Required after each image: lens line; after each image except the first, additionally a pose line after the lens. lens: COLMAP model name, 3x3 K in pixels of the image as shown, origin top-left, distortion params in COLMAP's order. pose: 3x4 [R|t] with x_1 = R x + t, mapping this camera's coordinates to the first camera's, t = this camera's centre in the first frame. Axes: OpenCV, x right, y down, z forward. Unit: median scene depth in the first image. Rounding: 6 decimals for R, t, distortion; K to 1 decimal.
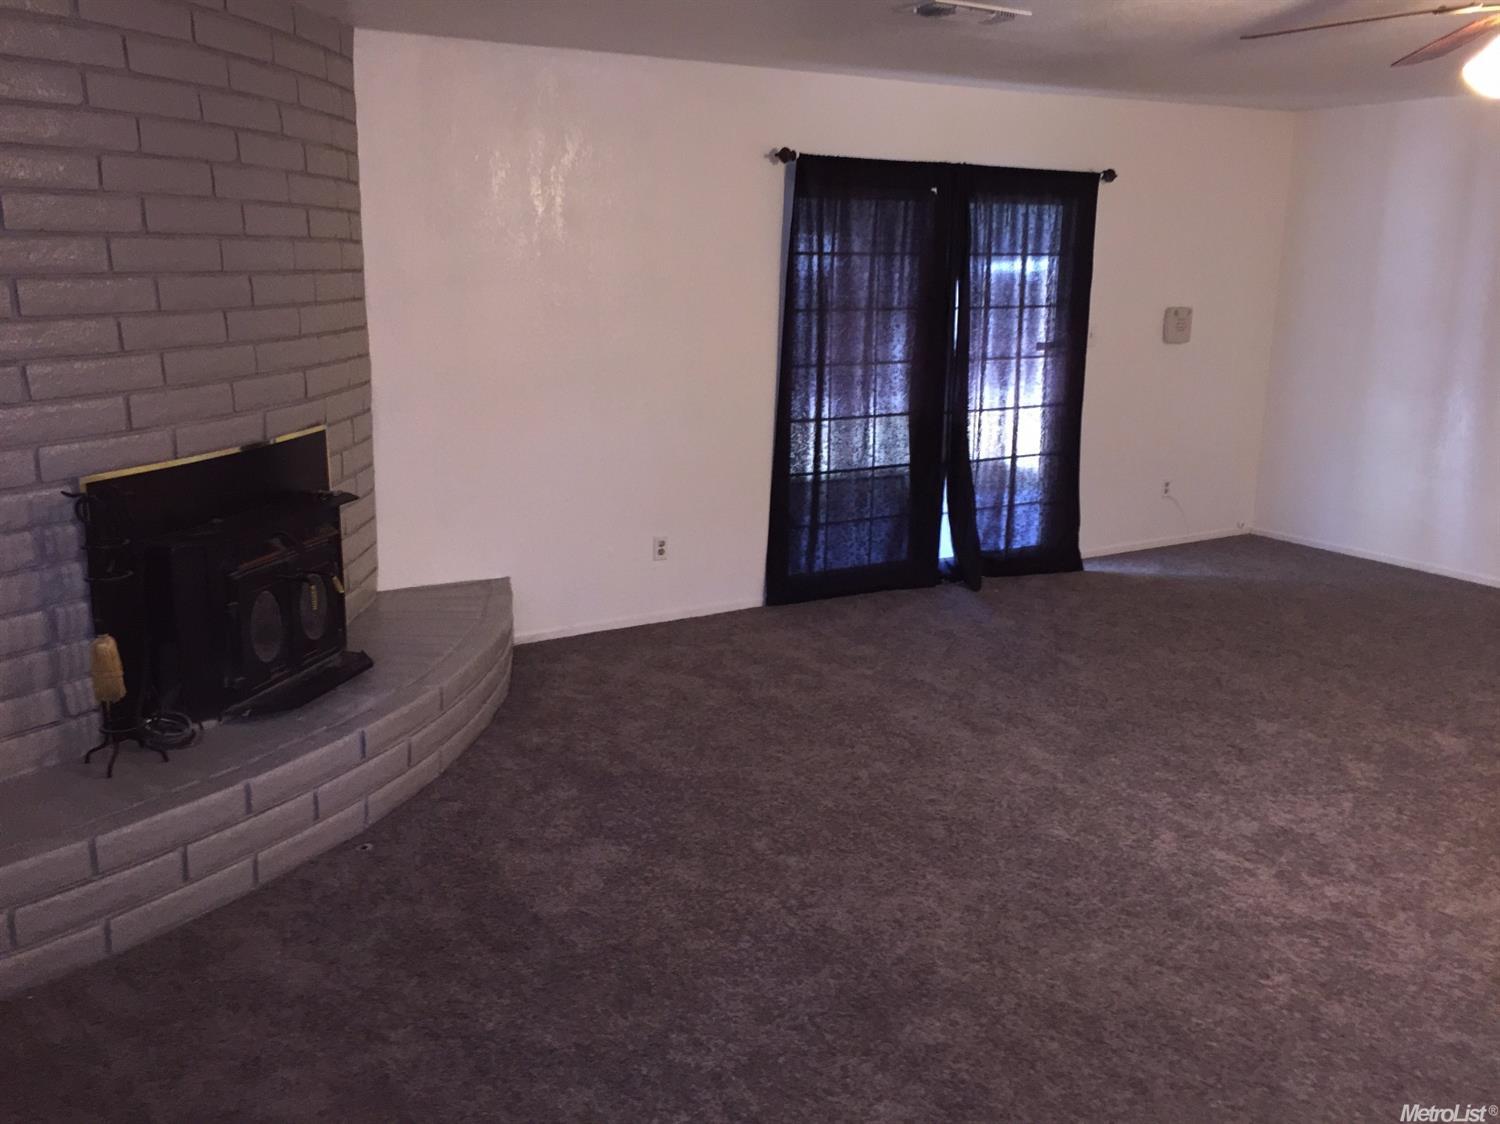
lens RADIAL K [[1282.5, 0, 751.0], [0, 1282.5, 559.3], [0, 0, 1]] dist [0.094459, -0.134728]
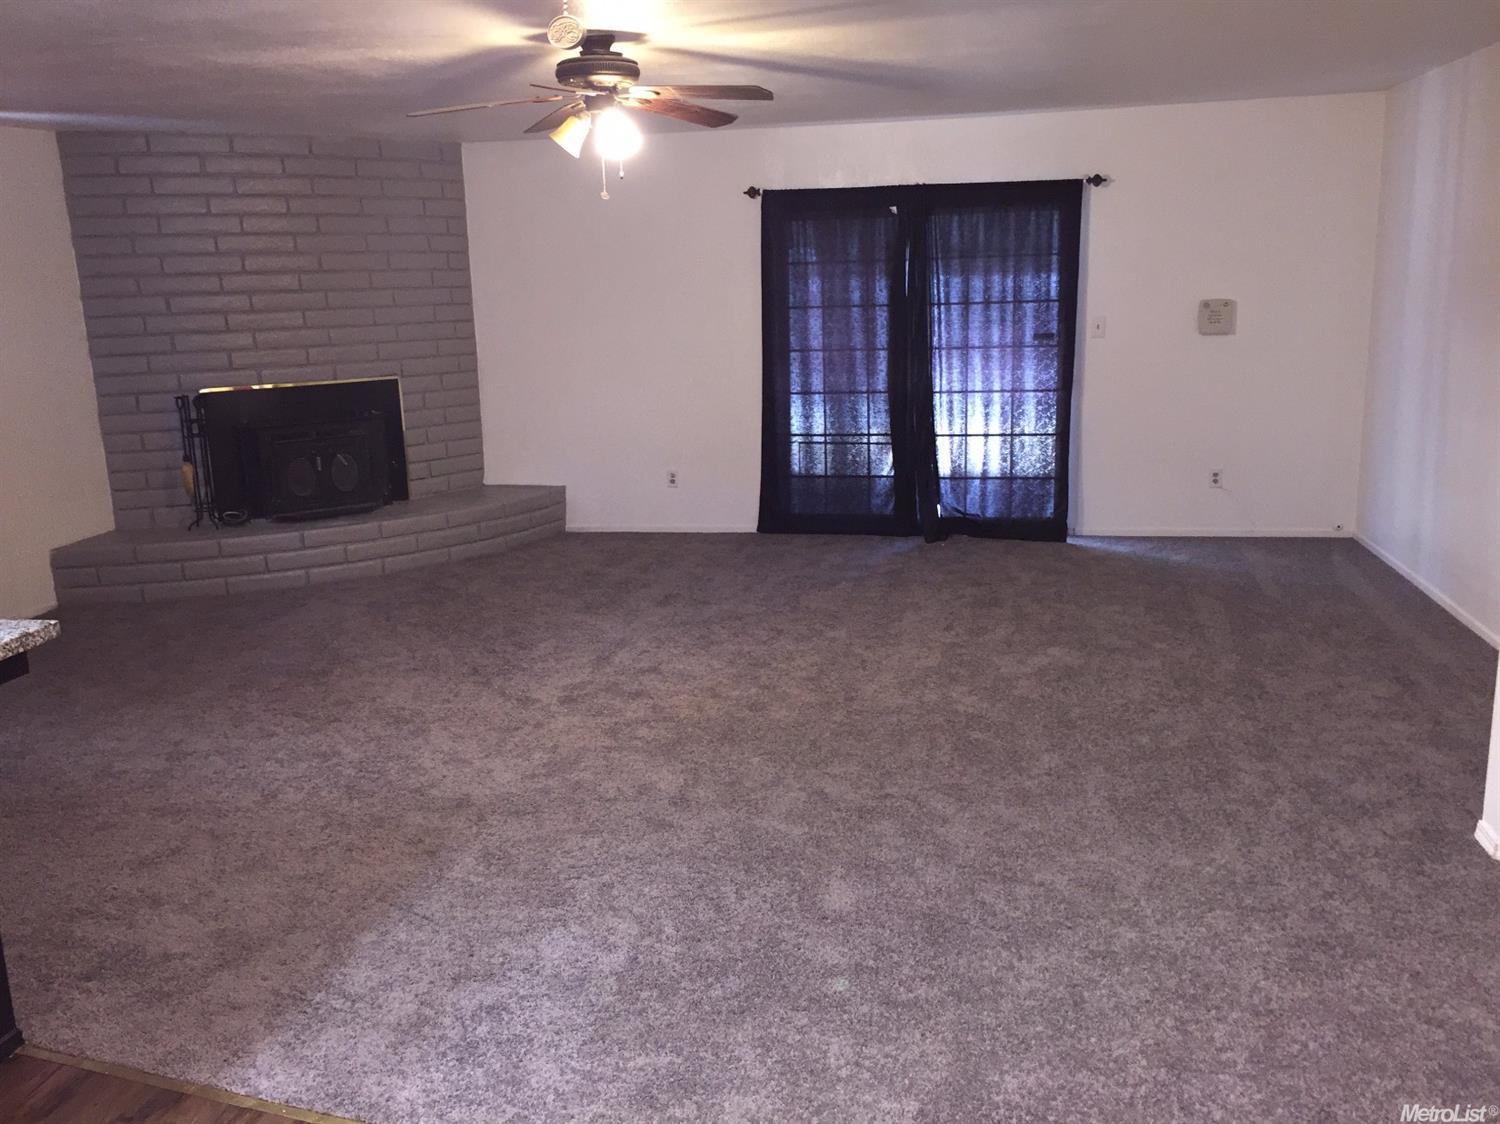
lens RADIAL K [[1282.5, 0, 756.9], [0, 1282.5, 558.4], [0, 0, 1]] dist [0.094459, -0.134728]
pose [[0.756635, 0.114327, -0.643764, 0.866336], [-0.116386, 0.992420, 0.039453, 0.011081], [0.643395, 0.045074, 0.764206, -0.005850]]
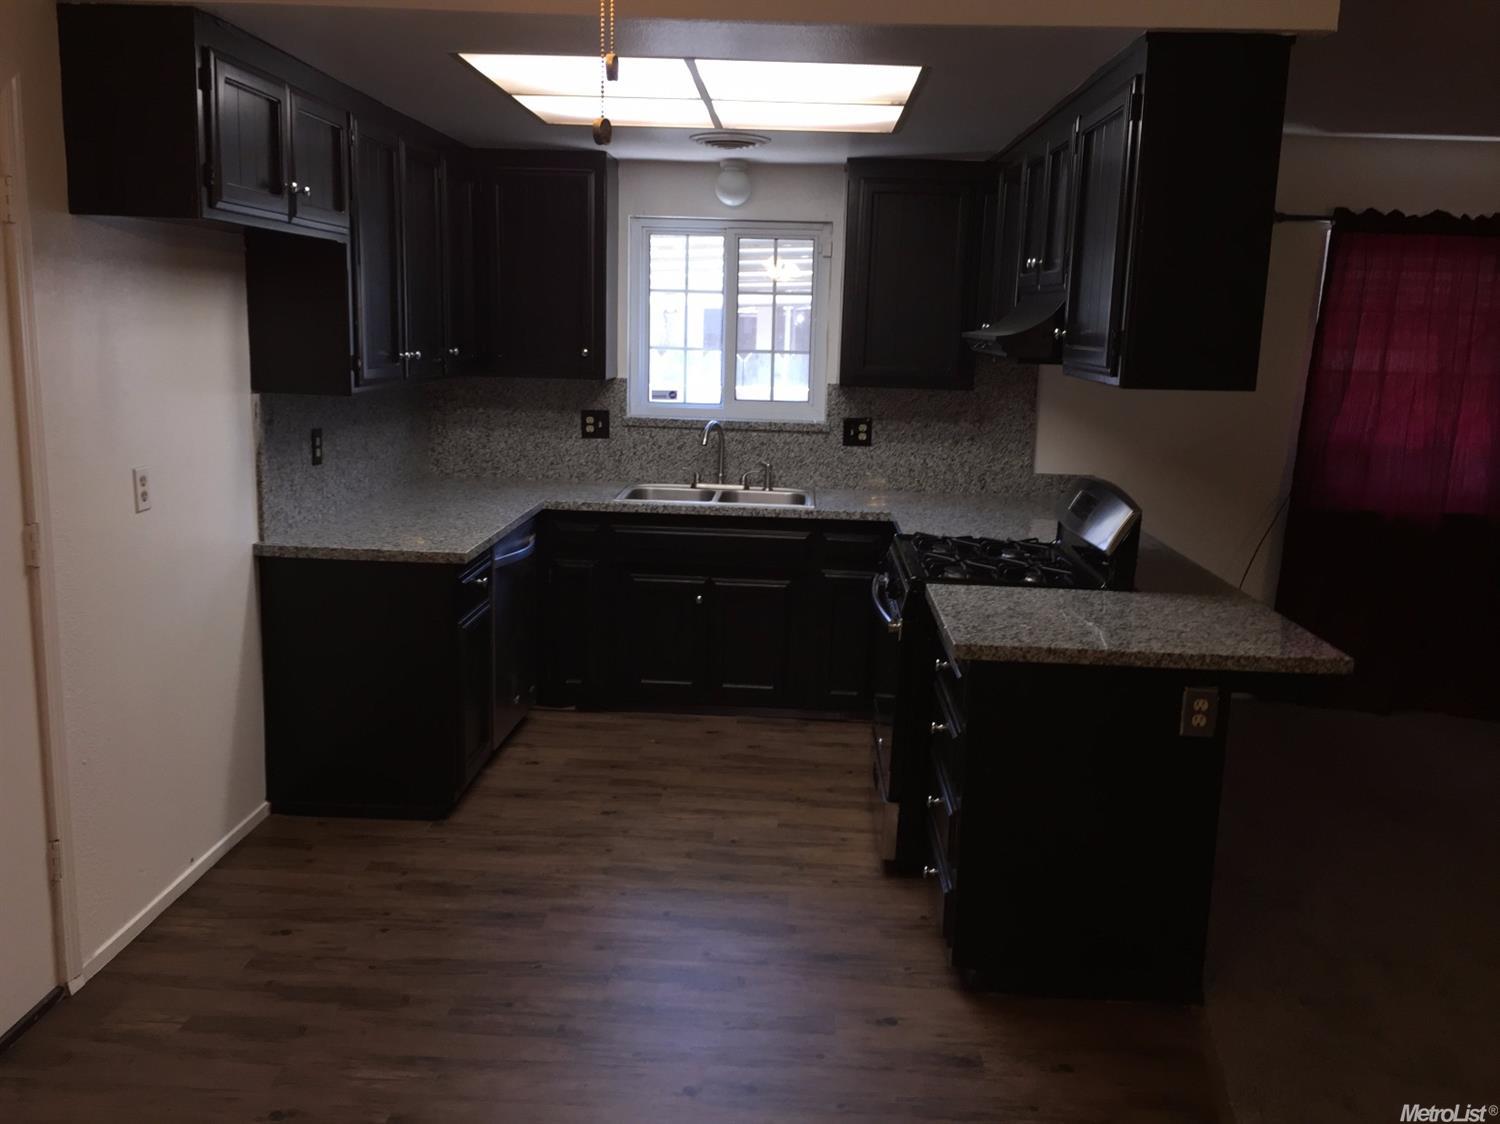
lens RADIAL K [[1282.5, 0, 752.5], [0, 1282.5, 557.8], [0, 0, 1]] dist [0.094459, -0.134728]
pose [[-0.539581, 0.133772, -0.831239, 0.891498], [-0.226229, 0.927951, 0.296188, -0.046840], [0.810970, 0.347868, -0.470442, 0.228677]]
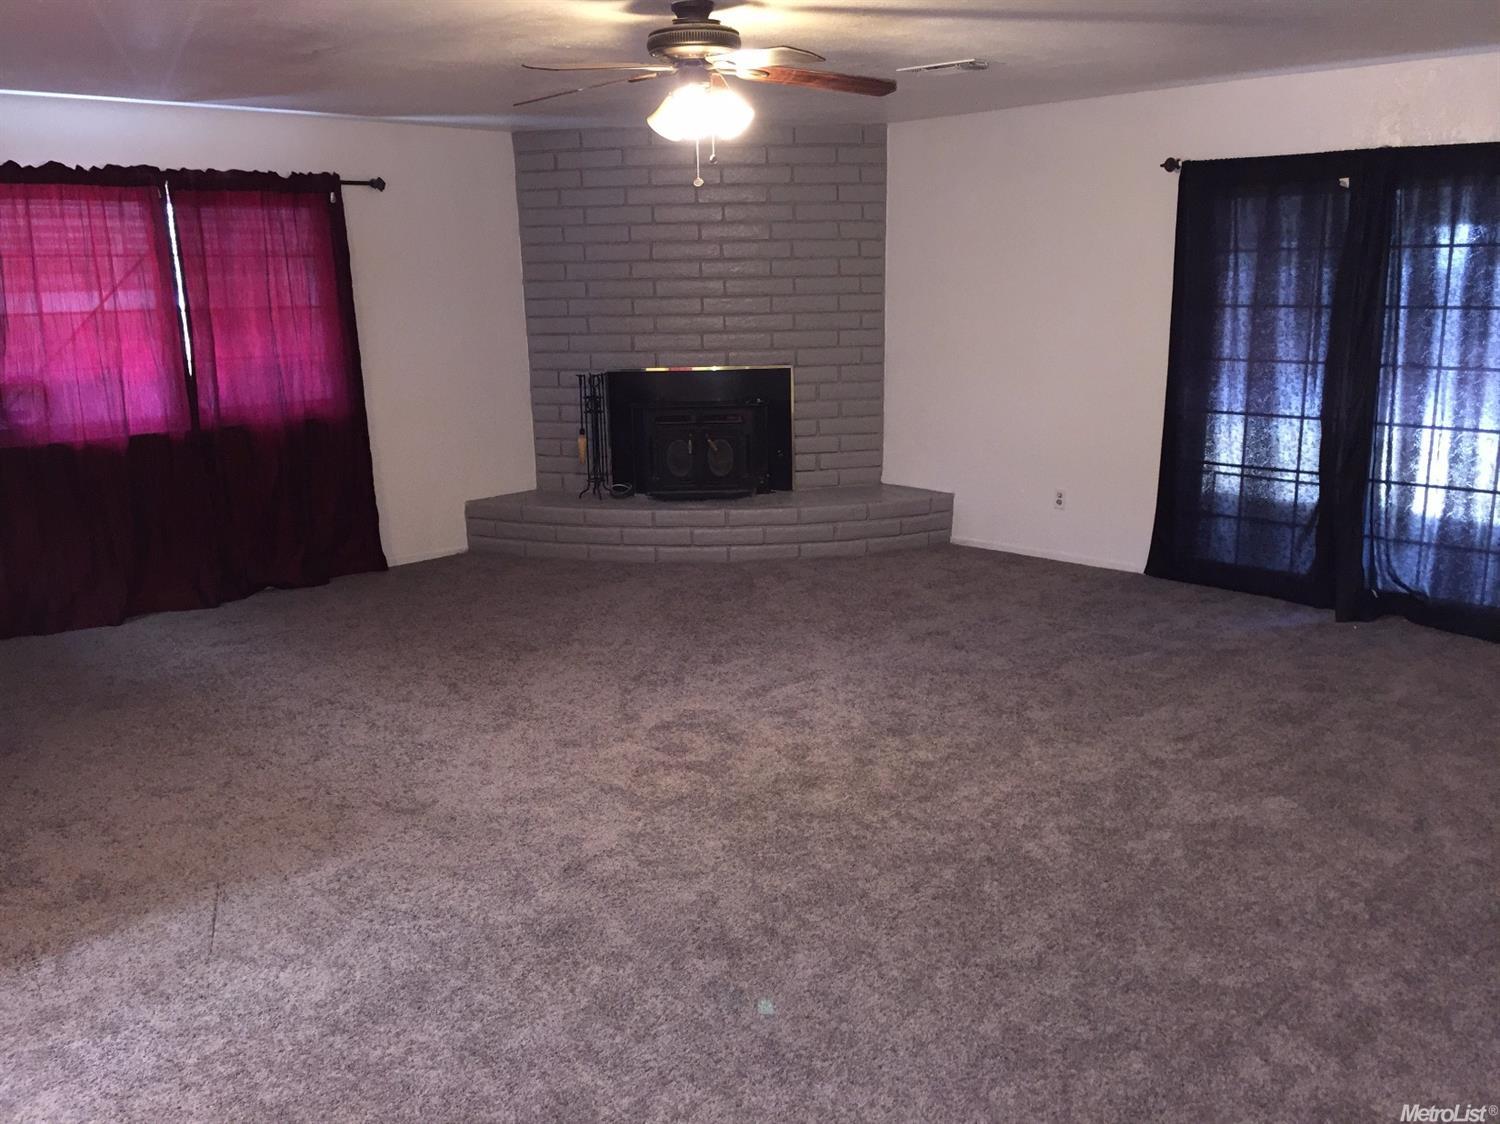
lens RADIAL K [[1282.5, 0, 753.5], [0, 1282.5, 562.1], [0, 0, 1]] dist [0.094459, -0.134728]
pose [[0.255593, 0.204609, -0.944885, 0.973720], [-0.203350, 0.966862, 0.154361, -0.076495], [0.945157, 0.152688, 0.288730, 0.363861]]
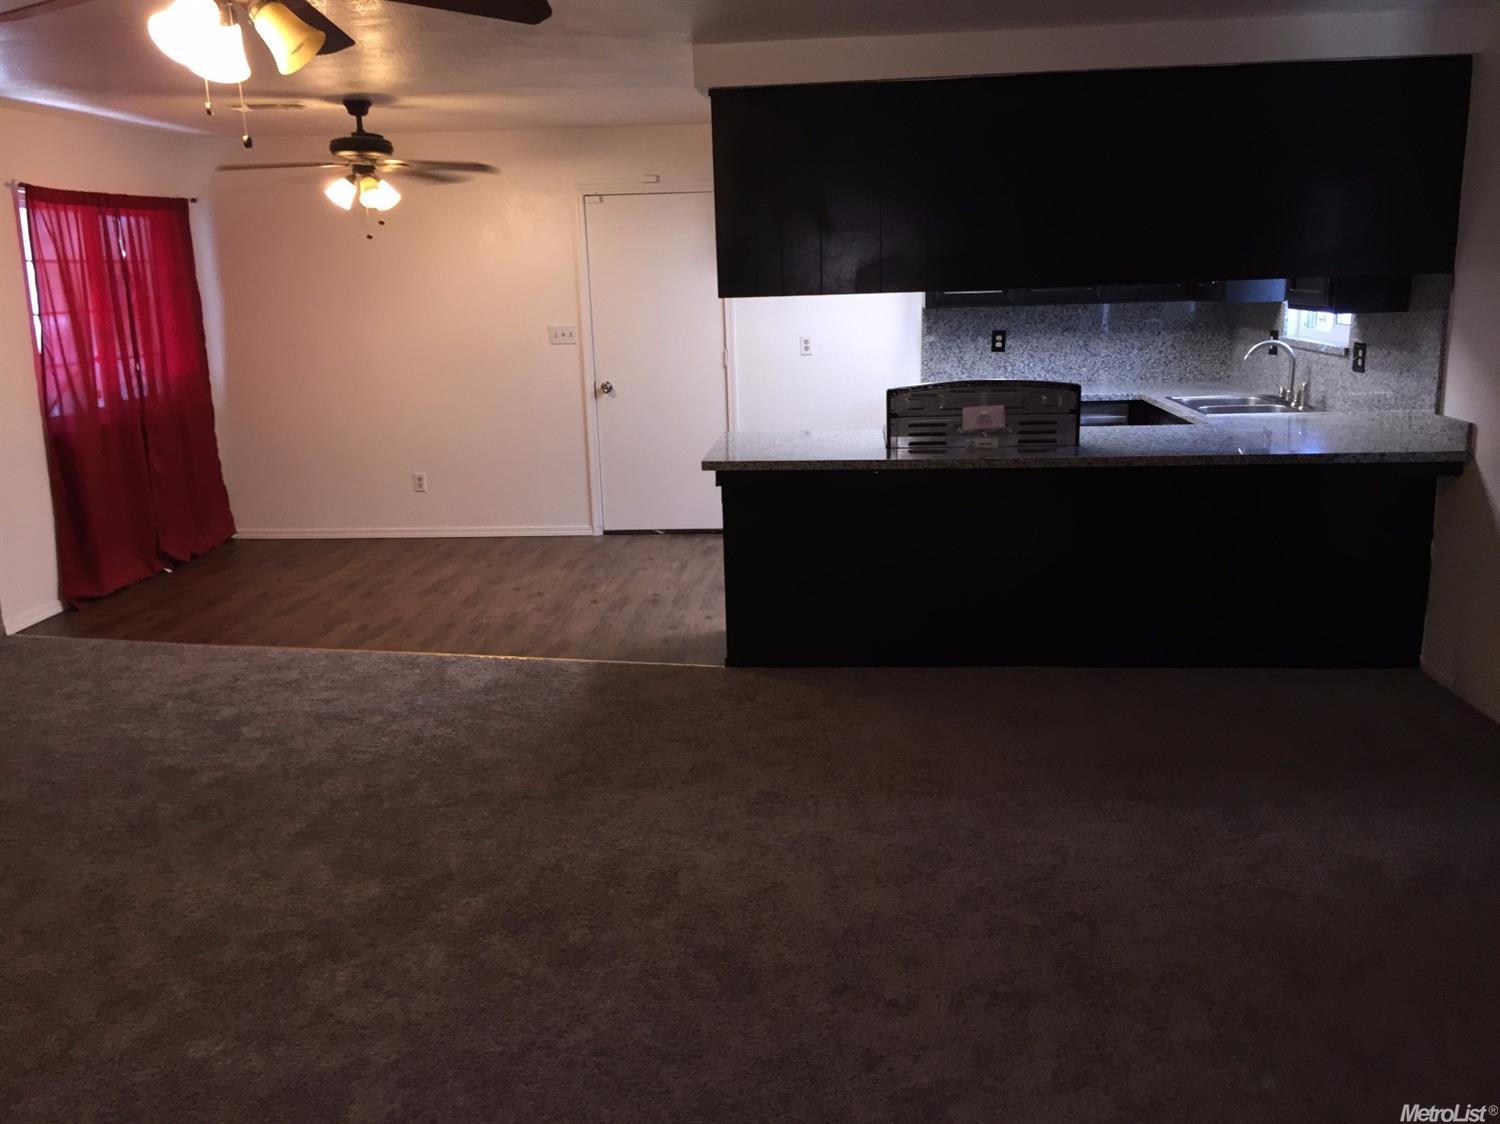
lens RADIAL K [[1282.5, 0, 748.9], [0, 1282.5, 554.5], [0, 0, 1]] dist [0.094459, -0.134728]
pose [[-0.827471, -0.108602, 0.550905, -0.102984], [0.148878, 0.903570, 0.401742, -0.182420], [-0.541412, 0.414447, -0.731510, 0.789687]]
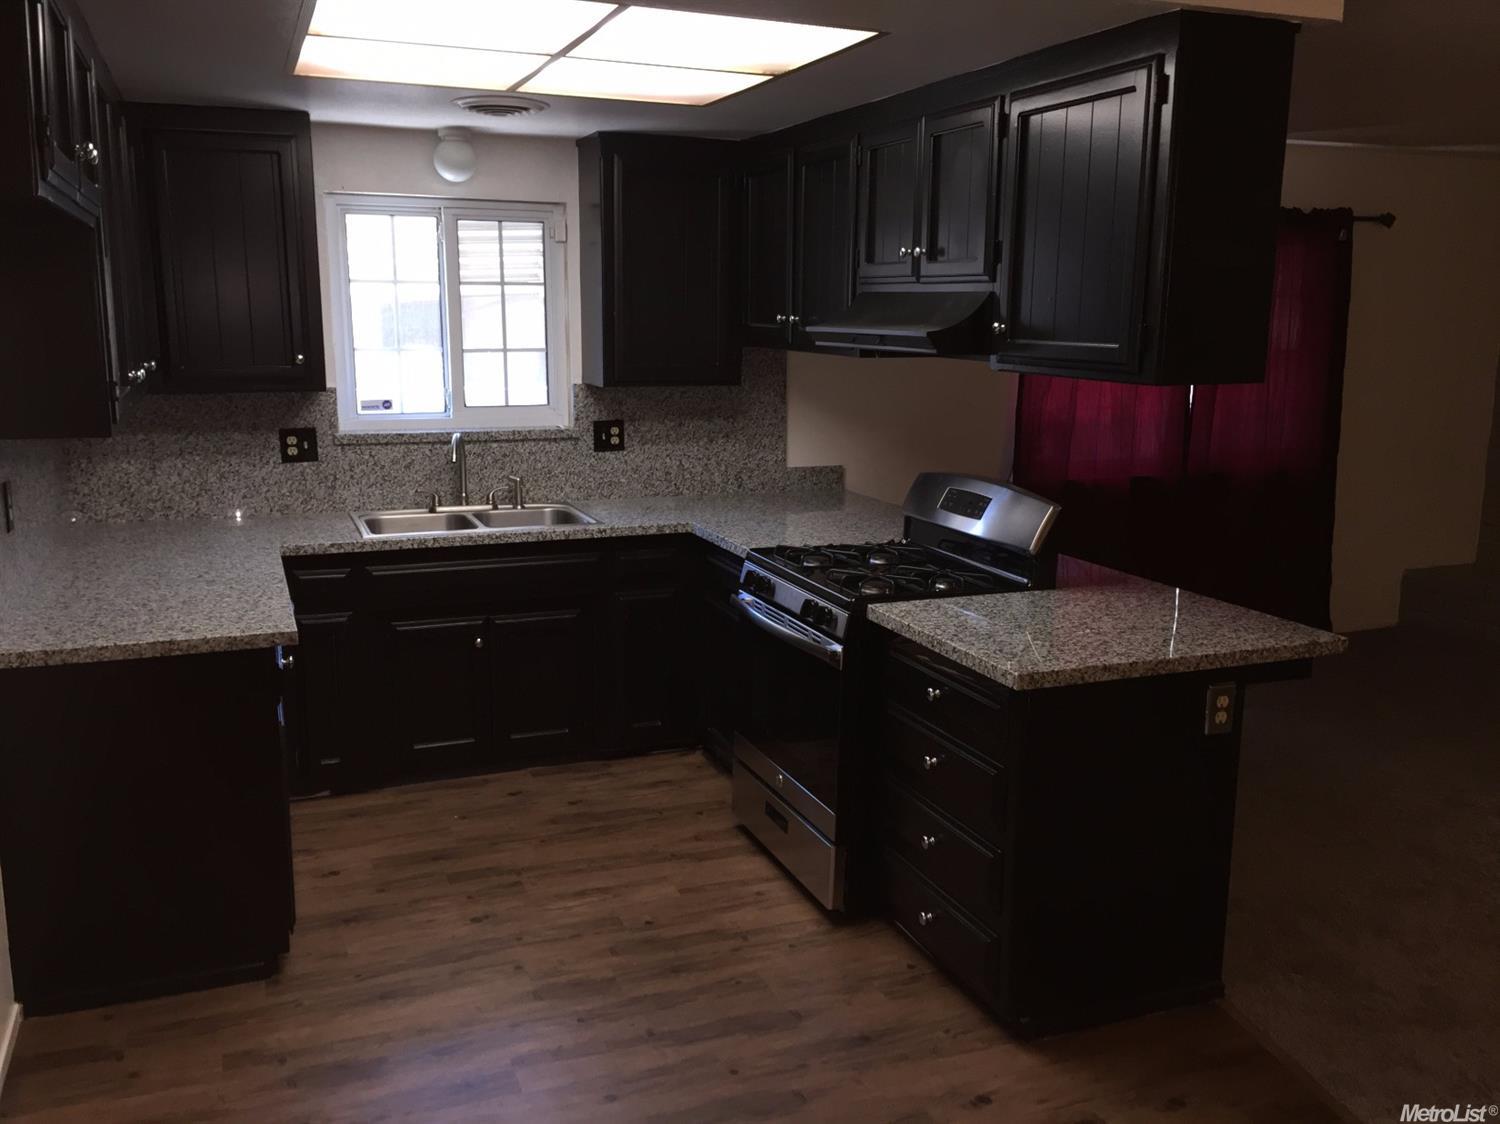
lens RADIAL K [[1282.5, 0, 750.3], [0, 1282.5, 560.1], [0, 0, 1]] dist [0.094459, -0.134728]
pose [[-0.148355, 0.184149, -0.971638, 0.887519], [-0.237737, 0.947057, 0.215789, 0.000122], [0.959933, 0.263008, -0.096722, 0.012737]]
